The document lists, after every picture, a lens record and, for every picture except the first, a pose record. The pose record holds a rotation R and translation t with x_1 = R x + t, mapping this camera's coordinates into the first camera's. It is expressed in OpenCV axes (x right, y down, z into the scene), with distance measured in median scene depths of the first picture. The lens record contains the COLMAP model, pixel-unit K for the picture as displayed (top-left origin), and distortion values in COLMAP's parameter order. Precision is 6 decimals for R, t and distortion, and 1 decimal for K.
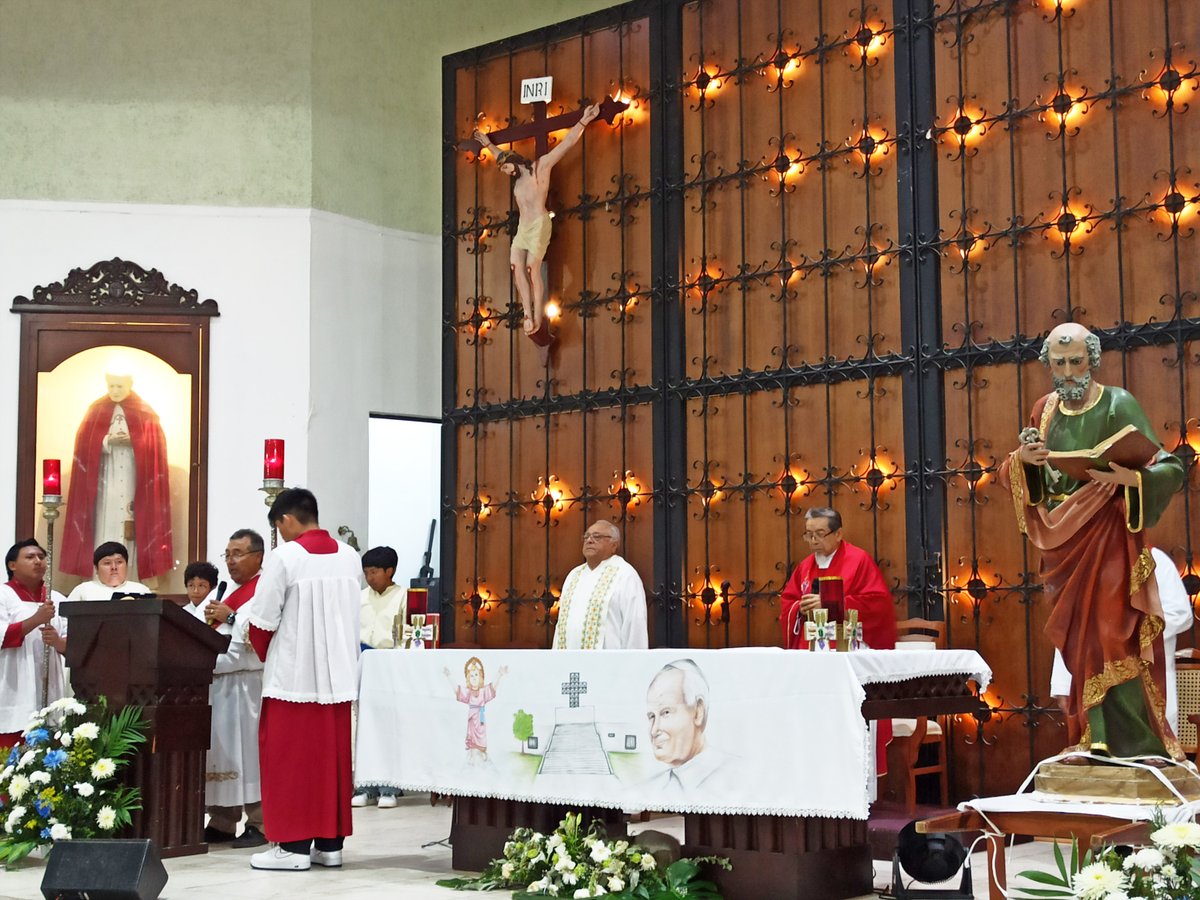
lens RADIAL K [[1809.9, 0, 599.7], [0, 1809.9, 447.3], [0, 0, 1]] dist [-0.004424, 0.000000]
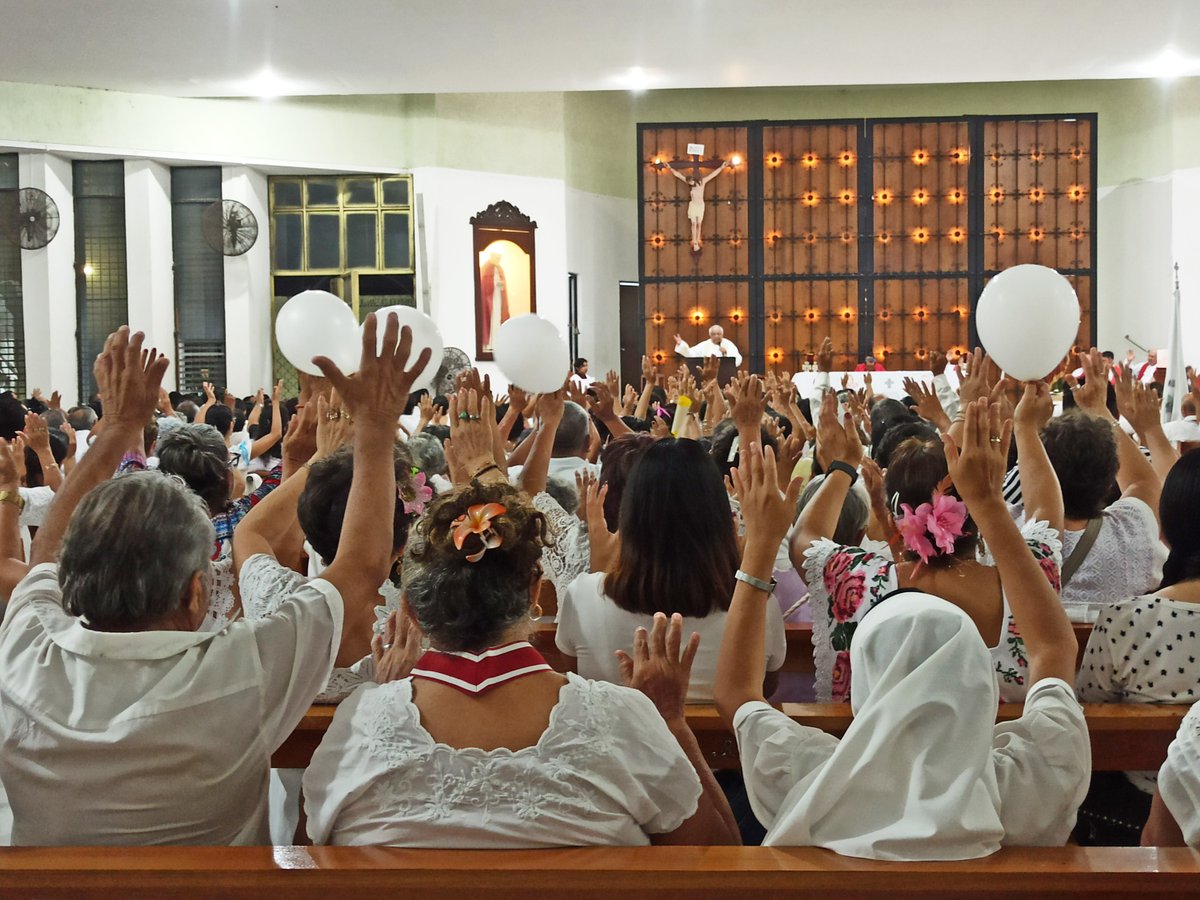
lens RADIAL K [[1809.9, 0, 600.2], [0, 1809.9, 451.6], [0, 0, 1]] dist [-0.004424, 0.000000]
pose [[0.784183, -0.029338, 0.619836, -1.755069], [-0.056257, 0.991407, 0.118098, -0.077218], [-0.617974, -0.127480, 0.775794, -0.921572]]
